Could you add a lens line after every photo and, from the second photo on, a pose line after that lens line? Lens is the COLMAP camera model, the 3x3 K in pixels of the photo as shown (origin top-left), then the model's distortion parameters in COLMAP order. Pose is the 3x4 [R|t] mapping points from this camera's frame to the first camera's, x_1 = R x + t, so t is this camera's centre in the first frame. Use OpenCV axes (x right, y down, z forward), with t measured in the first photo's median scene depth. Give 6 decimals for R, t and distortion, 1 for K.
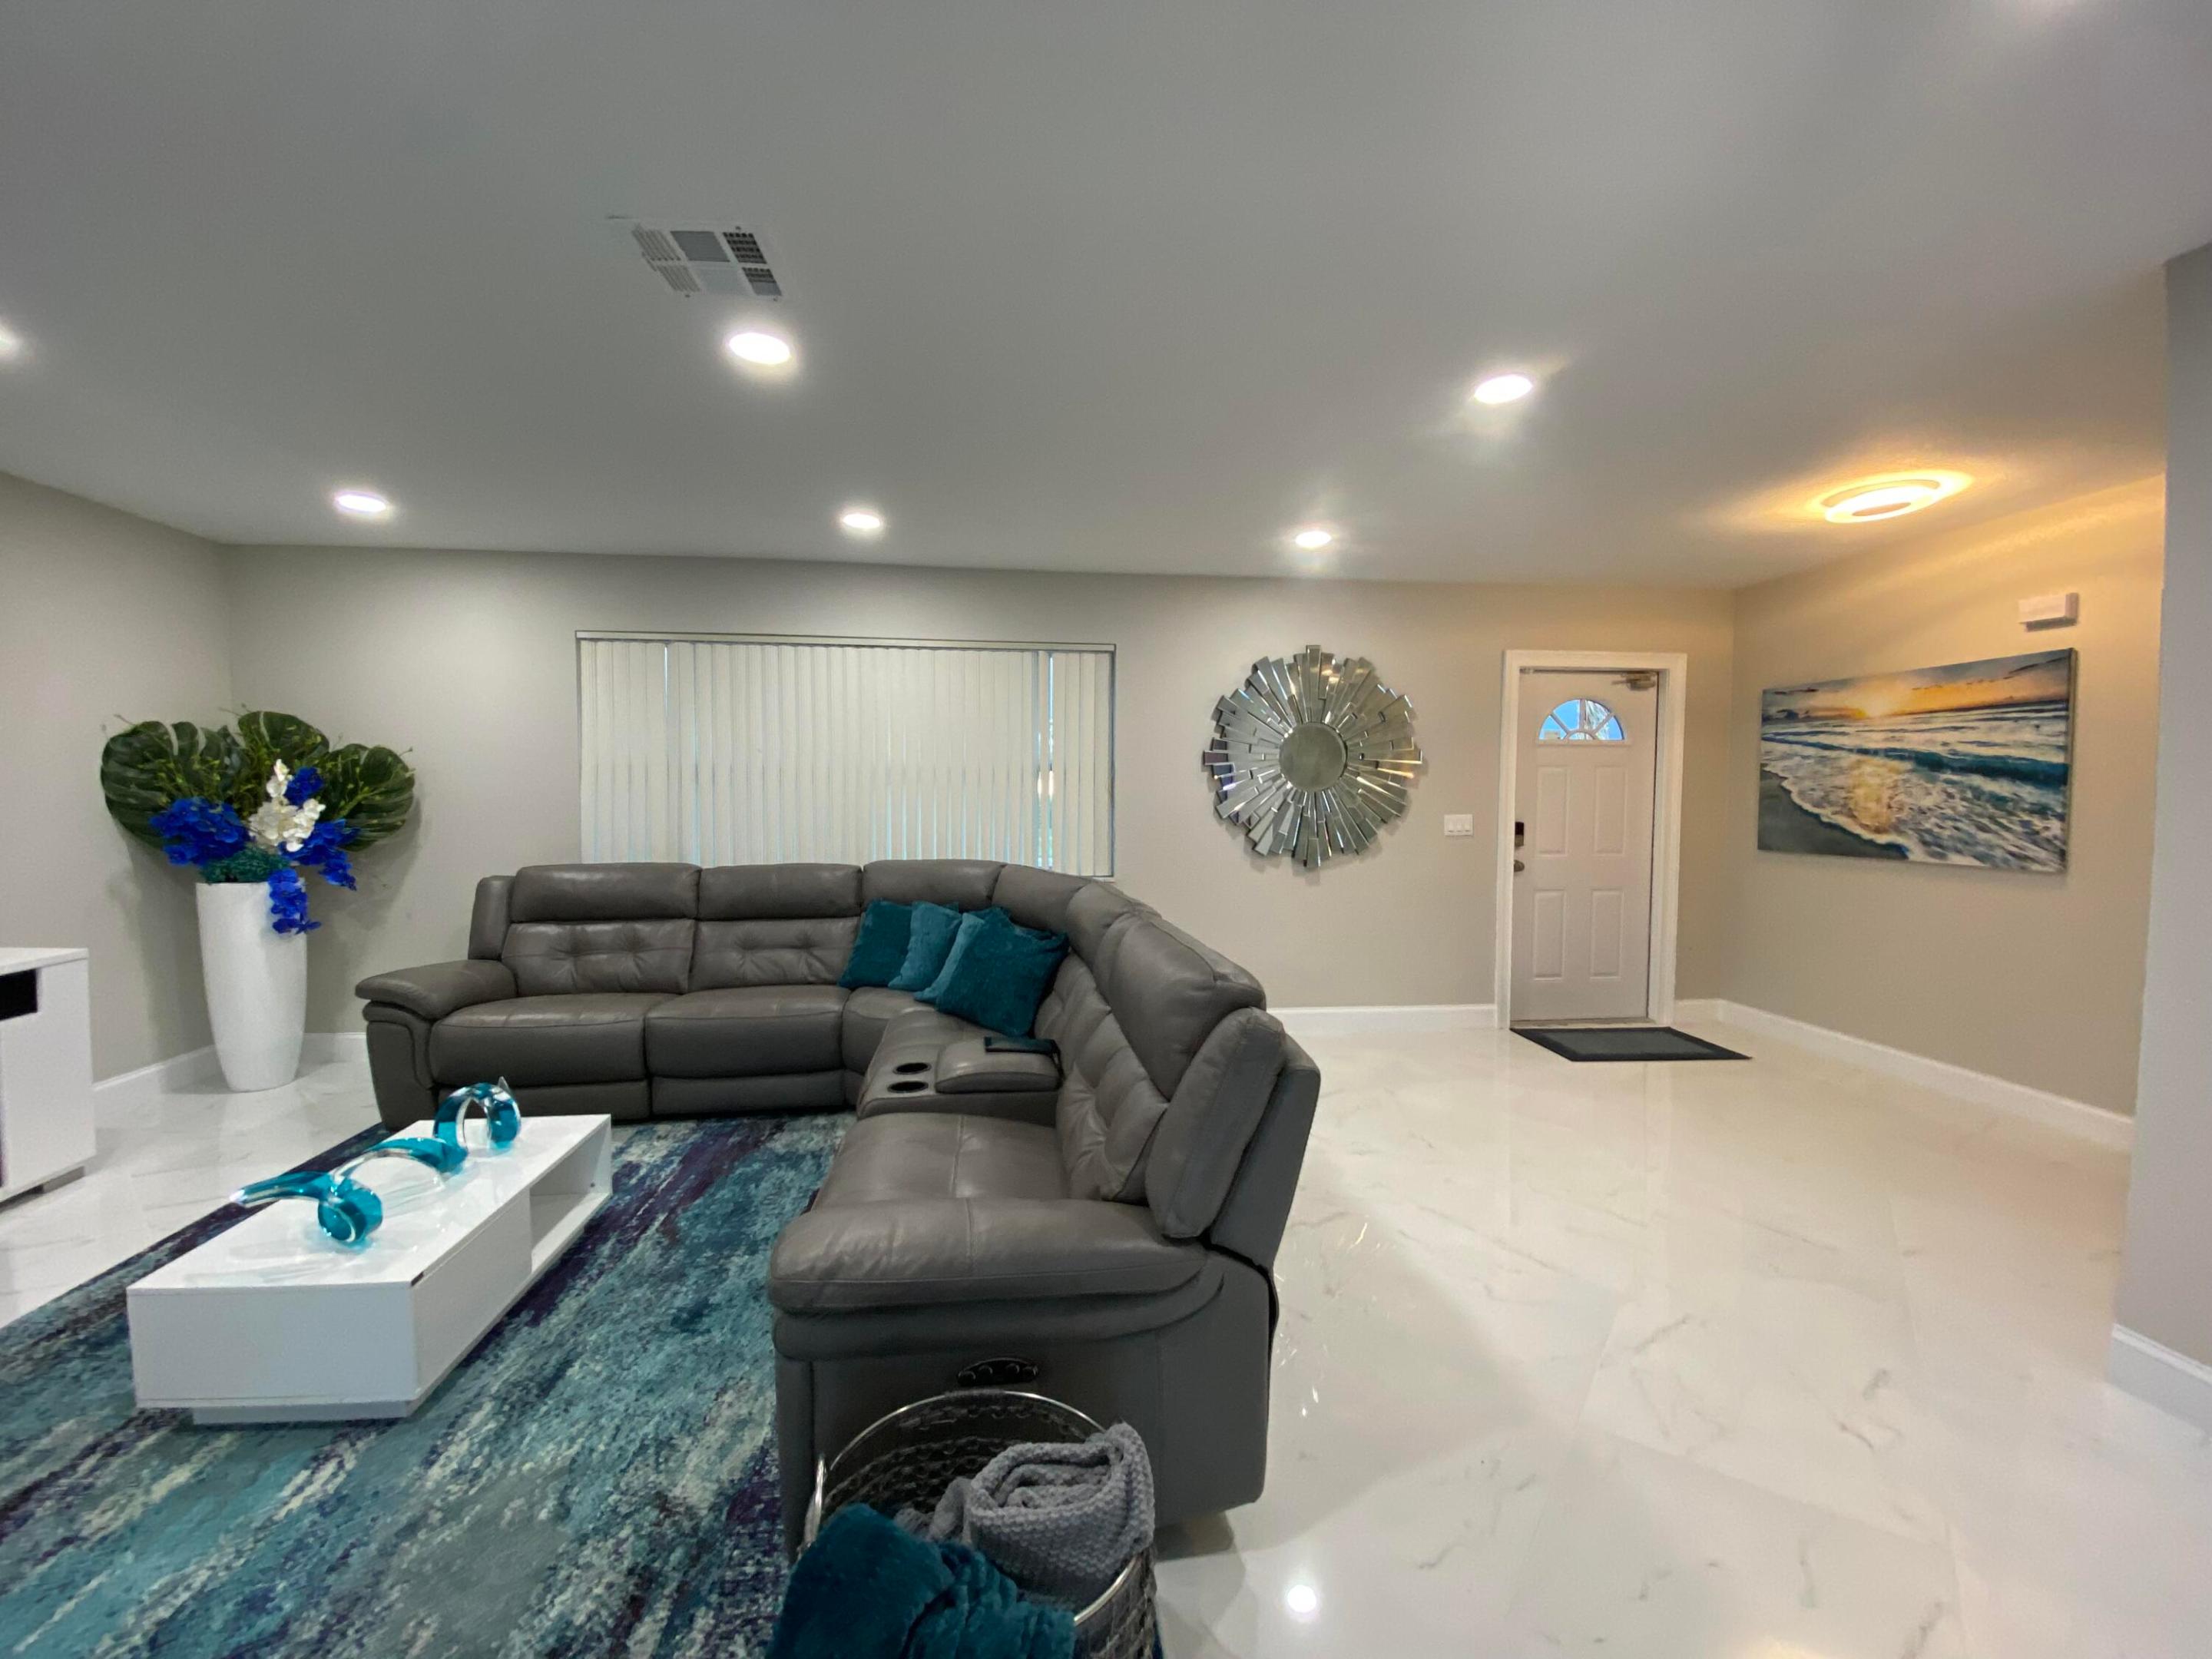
lens RADIAL K [[895.3, 0, 1093.0], [0, 895.3, 830.9], [0, 0, 1]] dist [0.018823, -0.017737]
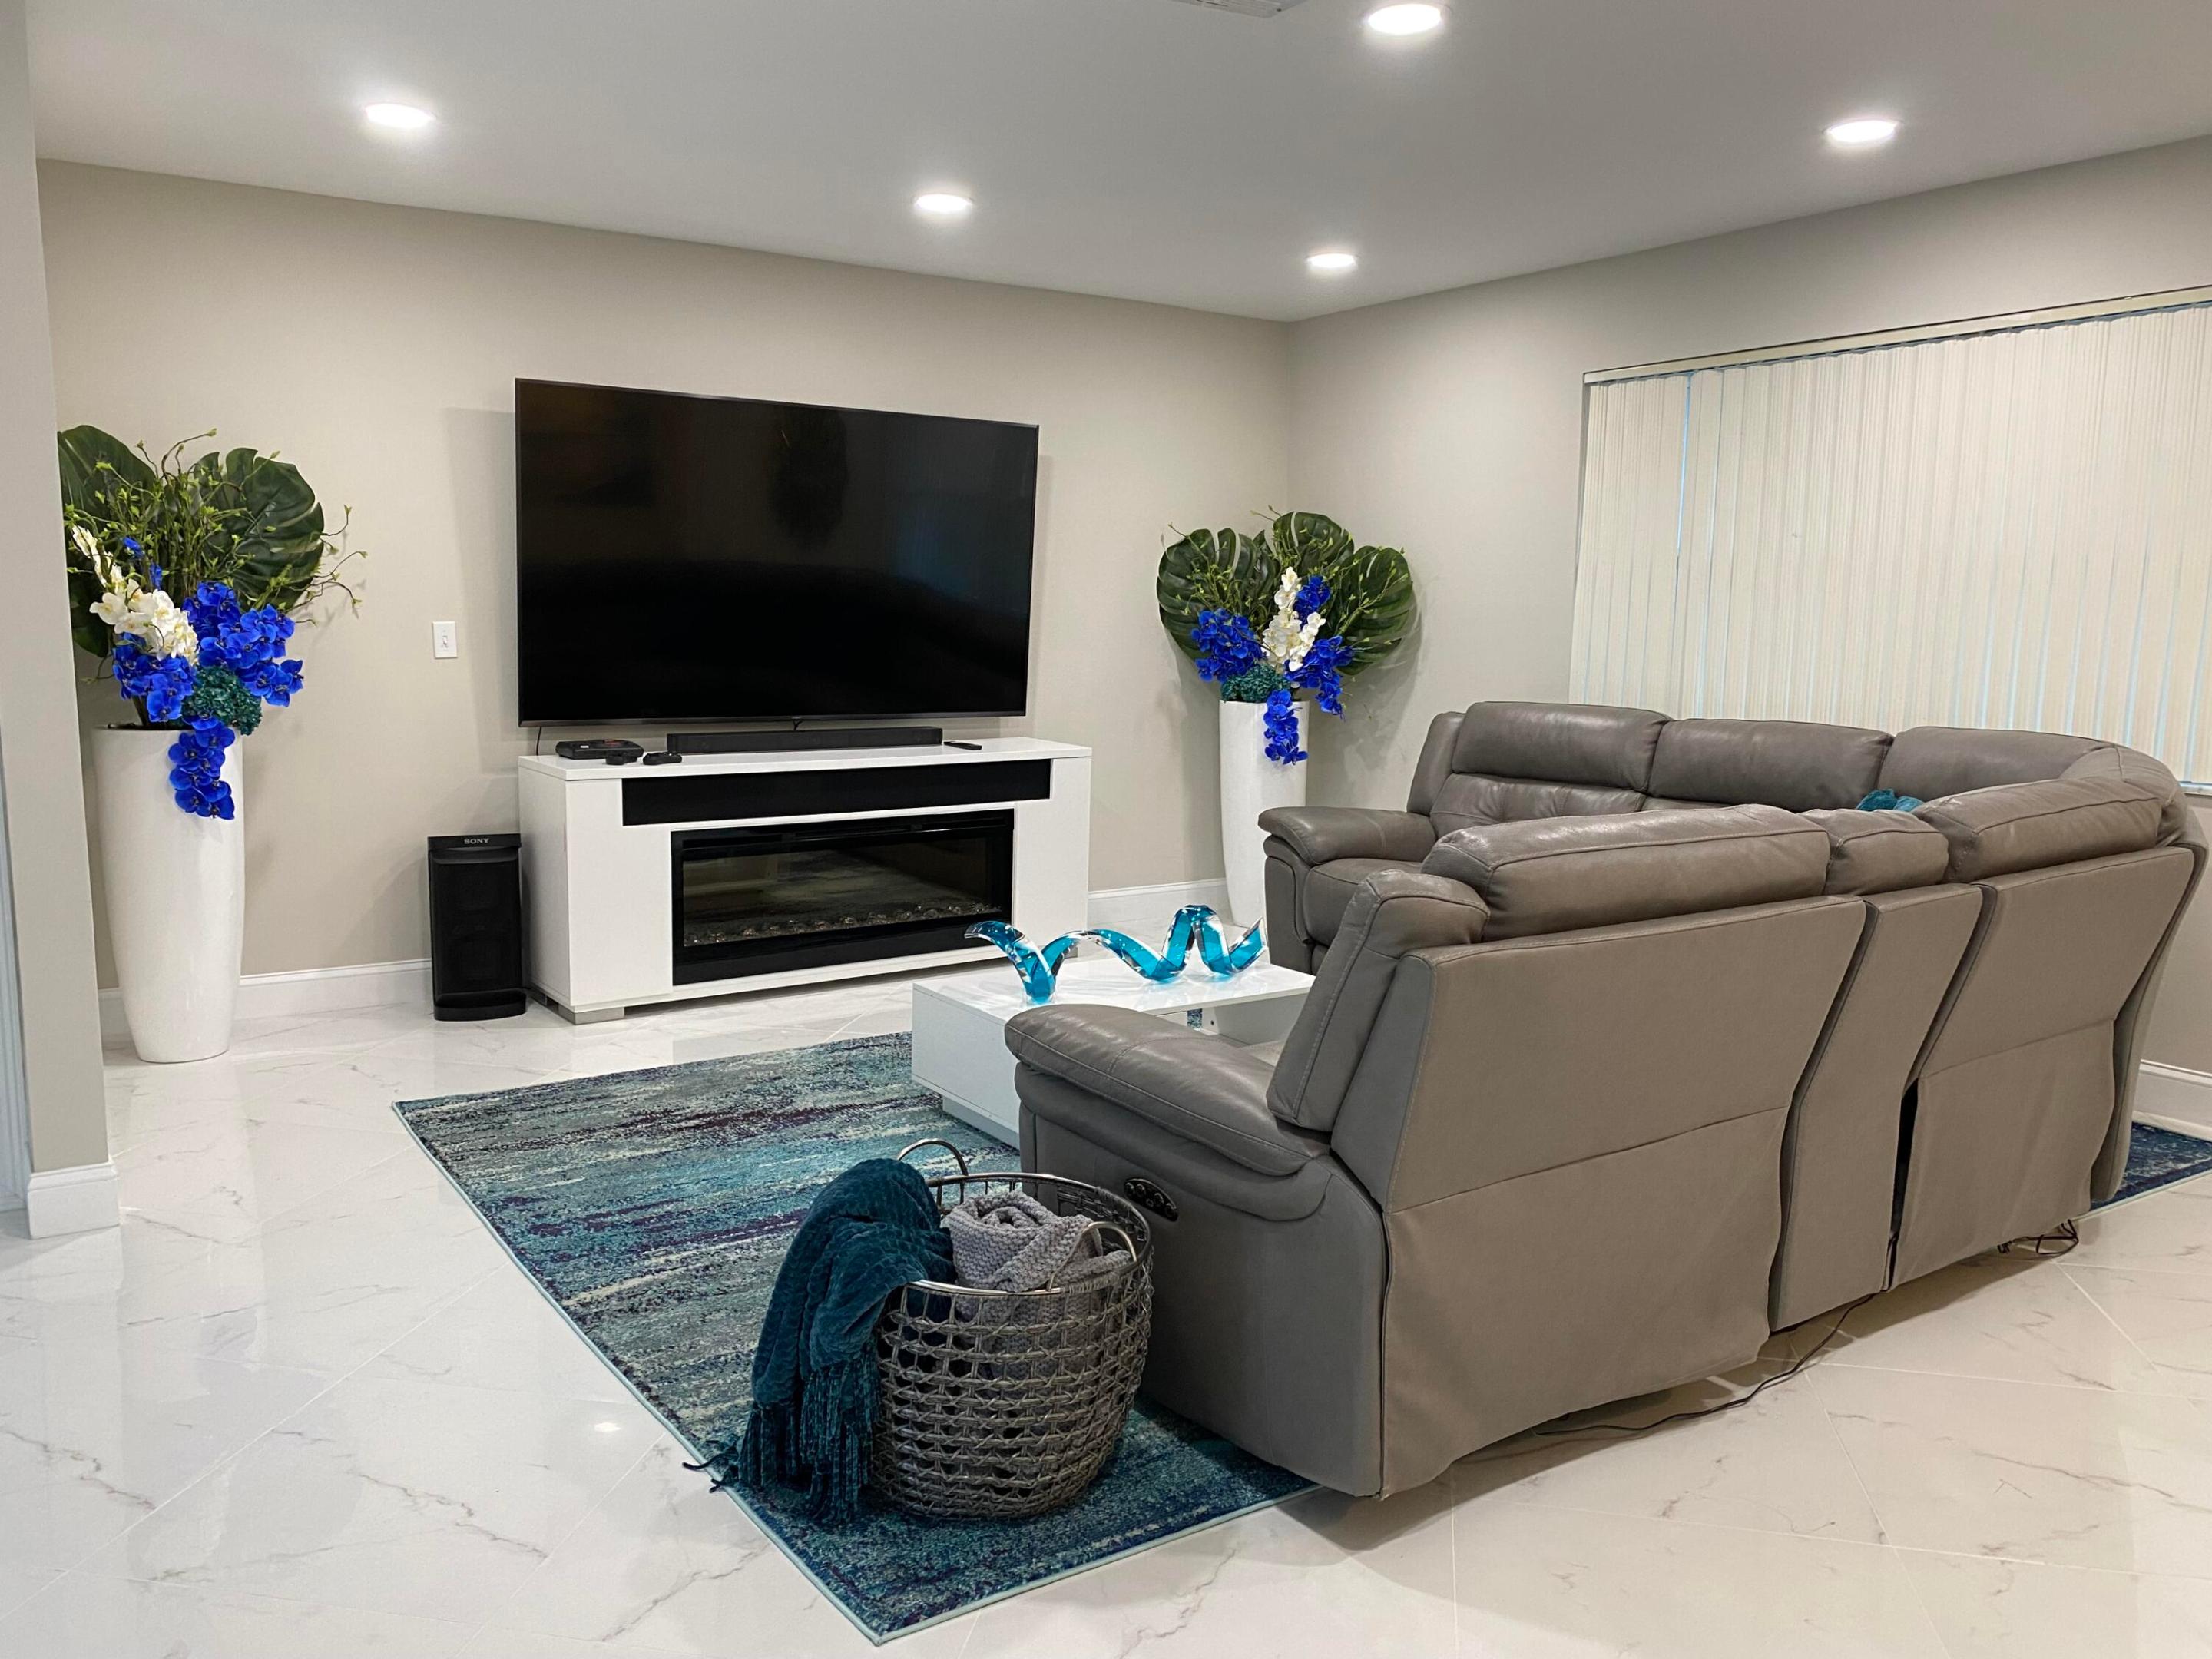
lens RADIAL K [[1701.7, 0, 1099.9], [0, 1701.7, 829.3], [0, 0, 1]] dist [0.081339, -0.199170]
pose [[0.465518, 0.115832, -0.877426, 0.507706], [-0.049114, 0.993252, 0.105065, 0.010340], [0.883675, -0.005816, 0.468065, 0.038370]]
